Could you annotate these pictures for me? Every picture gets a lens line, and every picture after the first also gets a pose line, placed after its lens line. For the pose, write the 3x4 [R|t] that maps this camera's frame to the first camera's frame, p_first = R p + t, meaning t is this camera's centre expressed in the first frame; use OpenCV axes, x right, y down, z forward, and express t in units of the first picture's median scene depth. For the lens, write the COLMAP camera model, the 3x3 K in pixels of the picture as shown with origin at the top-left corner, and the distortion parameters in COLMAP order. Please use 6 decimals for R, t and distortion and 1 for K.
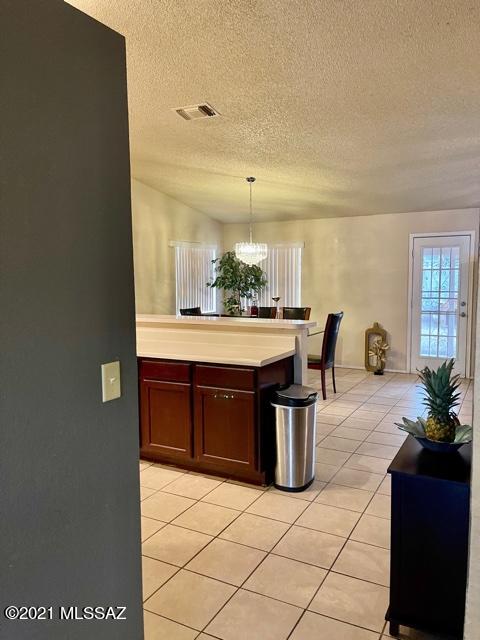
lens RADIAL K [[491.1, 0, 241.0], [0, 491.1, 323.6], [0, 0, 1]] dist [0.071027, -0.089120]
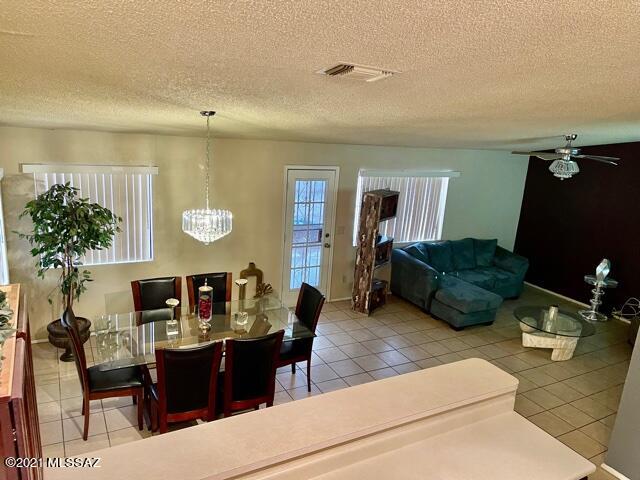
lens RADIAL K [[491.1, 0, 320.3], [0, 491.1, 240.4], [0, 0, 1]] dist [0.071027, -0.089120]
pose [[0.537809, -0.160047, 0.827736, -0.391233], [0.006211, 0.982541, 0.185944, -0.208121], [-0.843044, -0.094862, 0.529413, 0.437241]]
